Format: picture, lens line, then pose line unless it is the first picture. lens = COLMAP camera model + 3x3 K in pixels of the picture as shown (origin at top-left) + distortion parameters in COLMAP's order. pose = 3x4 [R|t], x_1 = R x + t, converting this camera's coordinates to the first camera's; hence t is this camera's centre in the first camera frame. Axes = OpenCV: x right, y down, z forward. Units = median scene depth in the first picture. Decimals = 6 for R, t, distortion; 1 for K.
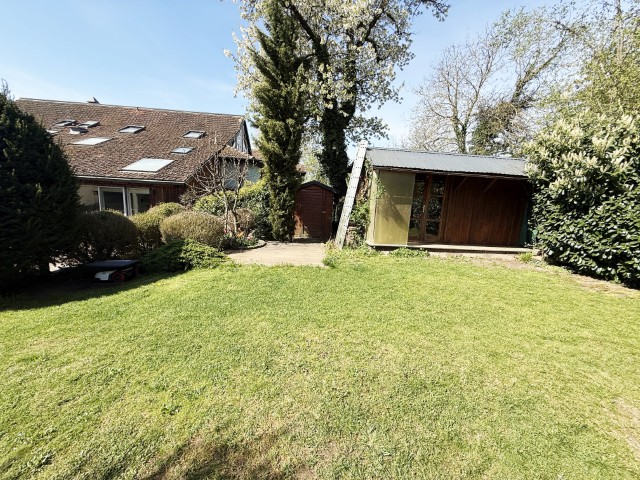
lens RADIAL K [[255.9, 0, 320.0], [0, 255.9, 240.0], [0, 0, 1]] dist [0.000466, -0.000034]
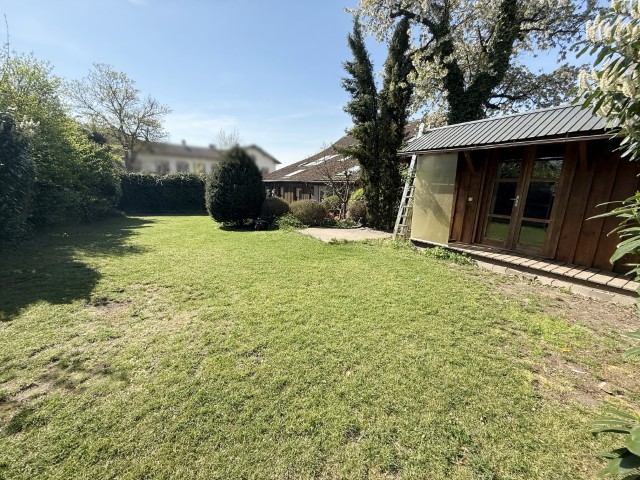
lens RADIAL K [[255.9, 0, 320.0], [0, 255.9, 240.0], [0, 0, 1]] dist [0.000466, -0.000034]
pose [[0.470399, 0.146796, -0.870158, 0.843653], [-0.135223, 0.986412, 0.093308, -0.016634], [0.872032, 0.073774, 0.483858, 0.271758]]
